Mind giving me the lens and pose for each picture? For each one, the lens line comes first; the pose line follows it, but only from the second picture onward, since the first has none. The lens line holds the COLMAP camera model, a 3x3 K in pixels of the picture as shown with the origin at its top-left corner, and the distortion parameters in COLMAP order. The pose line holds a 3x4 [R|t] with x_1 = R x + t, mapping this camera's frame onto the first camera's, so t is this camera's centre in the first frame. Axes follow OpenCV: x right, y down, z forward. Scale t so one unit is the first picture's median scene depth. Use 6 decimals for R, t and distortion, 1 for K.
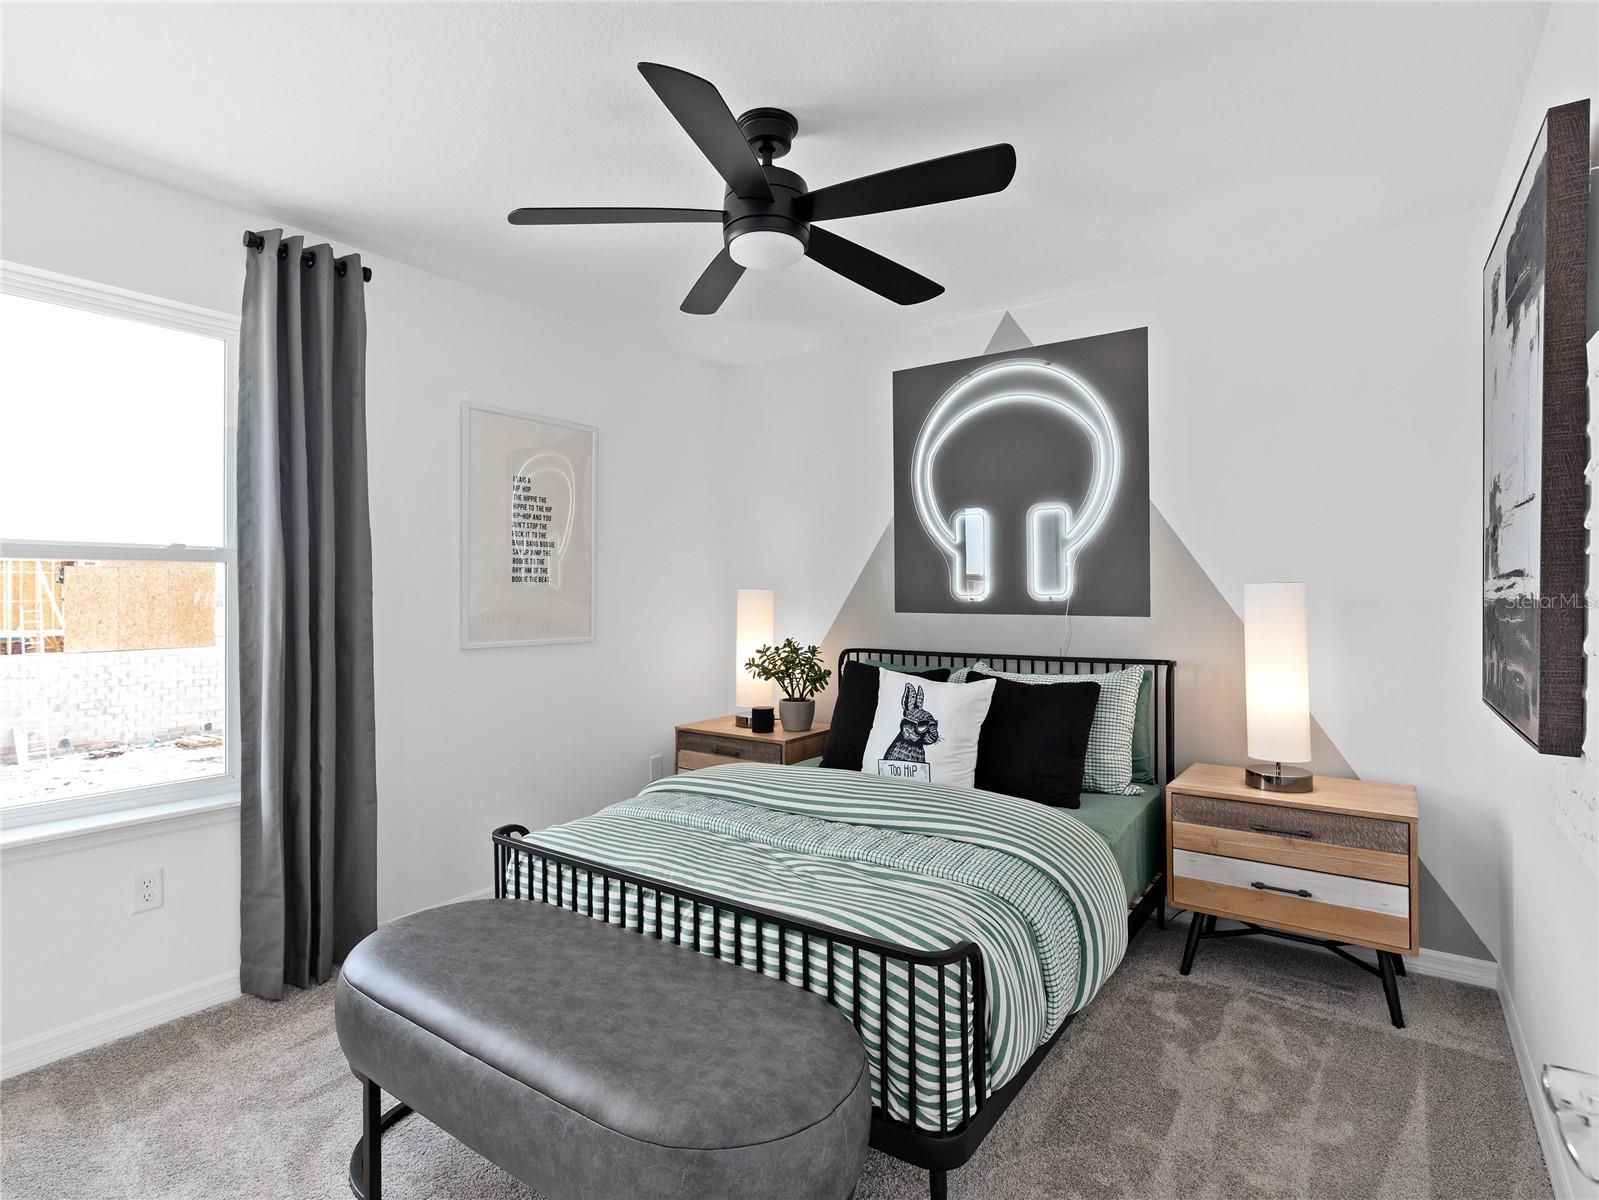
lens RADIAL K [[807.3, 0, 798.3], [0, 807.3, 603.4], [0, 0, 1]] dist [-0.014508, 0.005900]
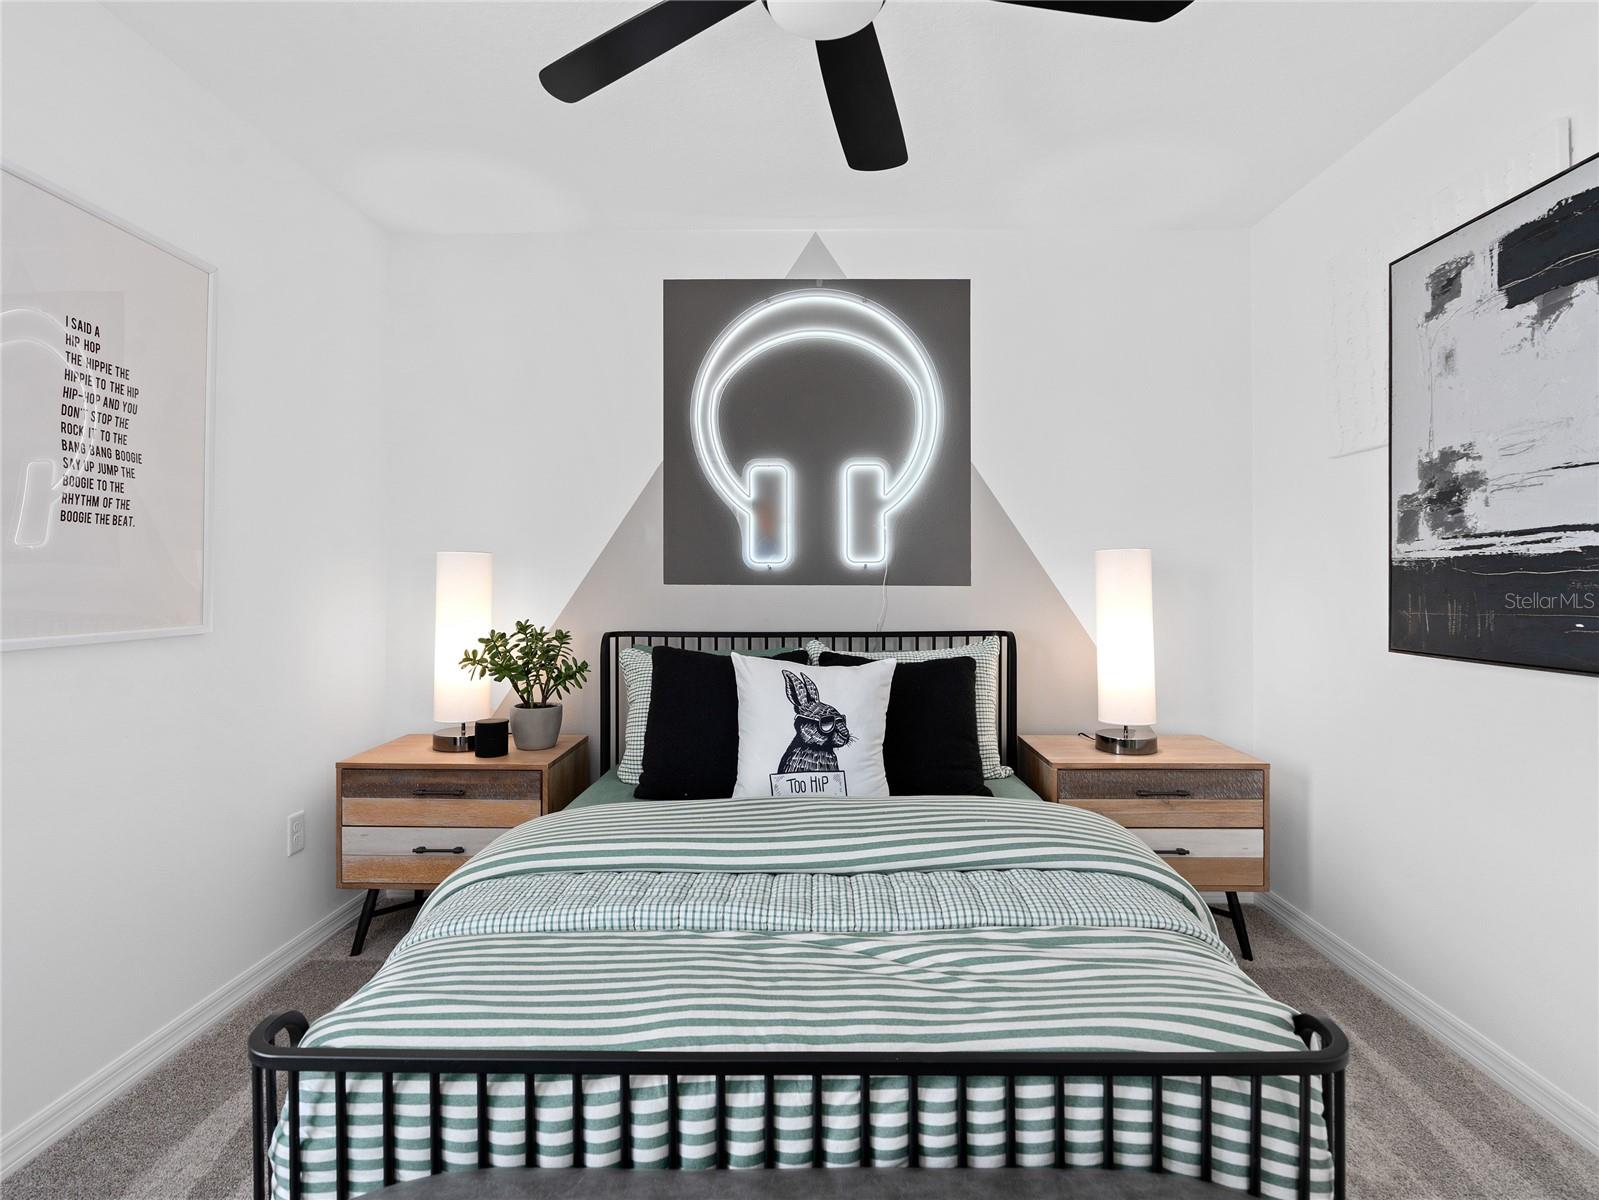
lens RADIAL K [[820.4, 0, 798.2], [0, 820.4, 591.0], [0, 0, 1]] dist [-0.016208, 0.008153]
pose [[0.823083, -0.004045, 0.567907, -0.301392], [0.003380, 0.999992, 0.002223, 0.021206], [-0.567911, 0.000090, 0.823090, 0.348842]]
